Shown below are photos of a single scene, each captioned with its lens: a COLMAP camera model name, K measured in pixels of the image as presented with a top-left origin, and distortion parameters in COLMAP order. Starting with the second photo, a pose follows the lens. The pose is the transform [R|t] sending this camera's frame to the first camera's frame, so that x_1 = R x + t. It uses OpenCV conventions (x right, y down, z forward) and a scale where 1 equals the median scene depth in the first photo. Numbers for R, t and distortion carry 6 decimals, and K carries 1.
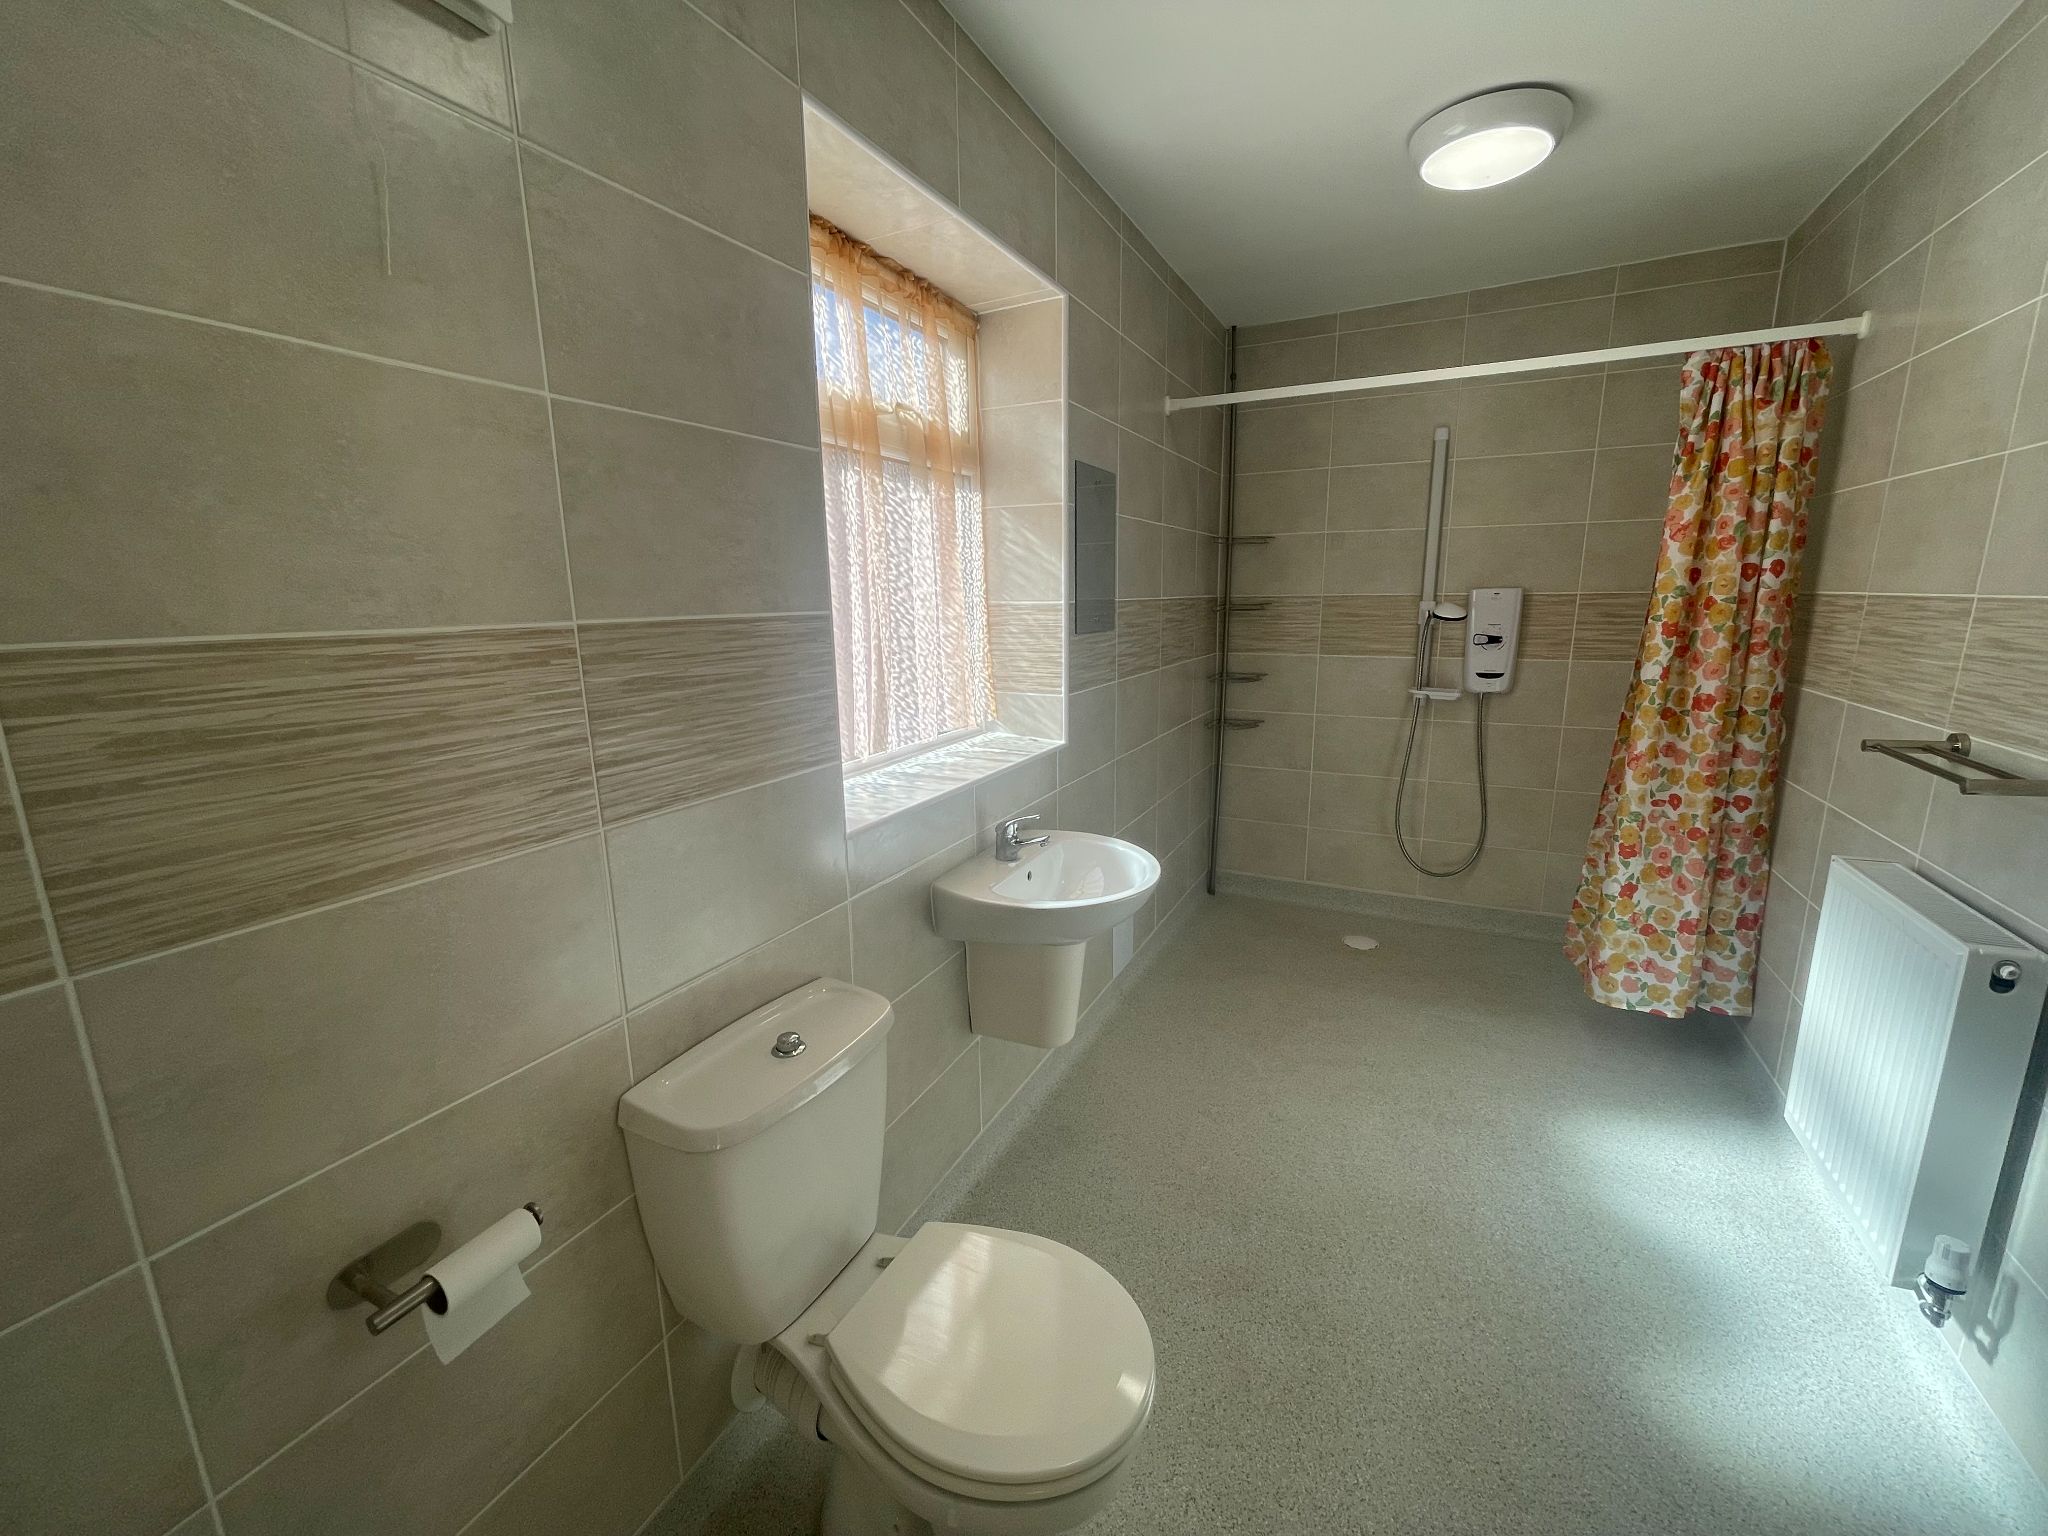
lens RADIAL K [[834.5, 0, 1023.9], [0, 834.5, 768.0], [0, 0, 1]] dist [-0.000821, -0.000561]
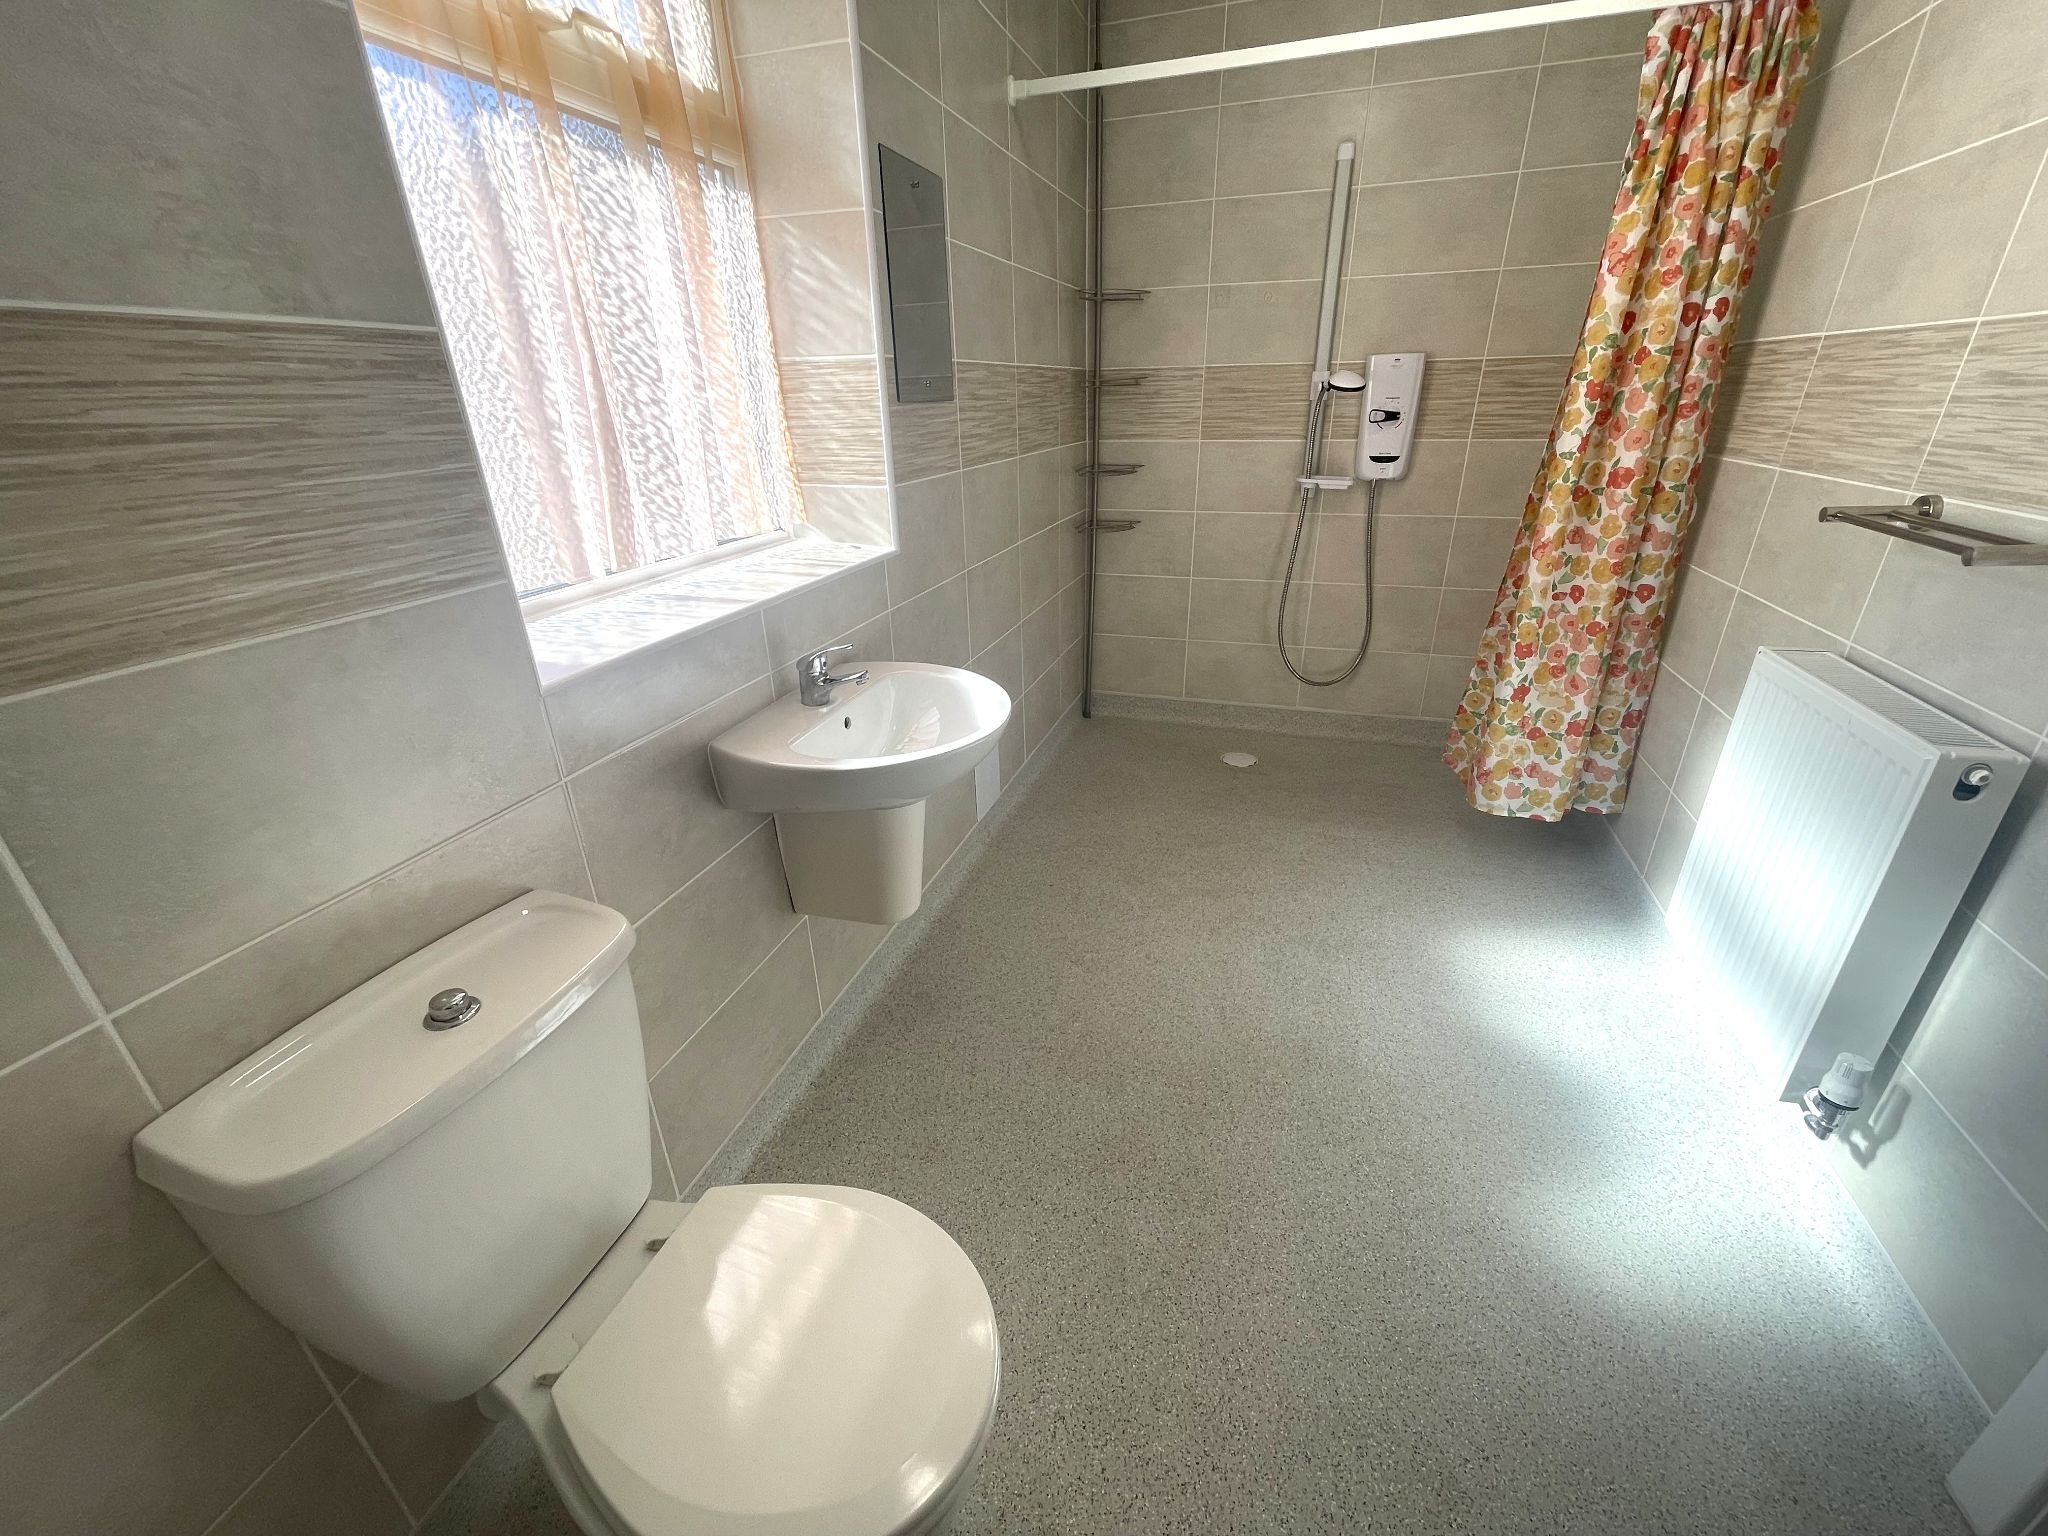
lens RADIAL K [[834.5, 0, 1021.3], [0, 834.5, 771.8], [0, 0, 1]] dist [-0.000821, -0.000561]
pose [[0.989805, -0.068047, 0.125125, 0.057421], [0.039427, 0.975065, 0.218387, 0.007946], [-0.136866, -0.211227, 0.967807, 0.175442]]
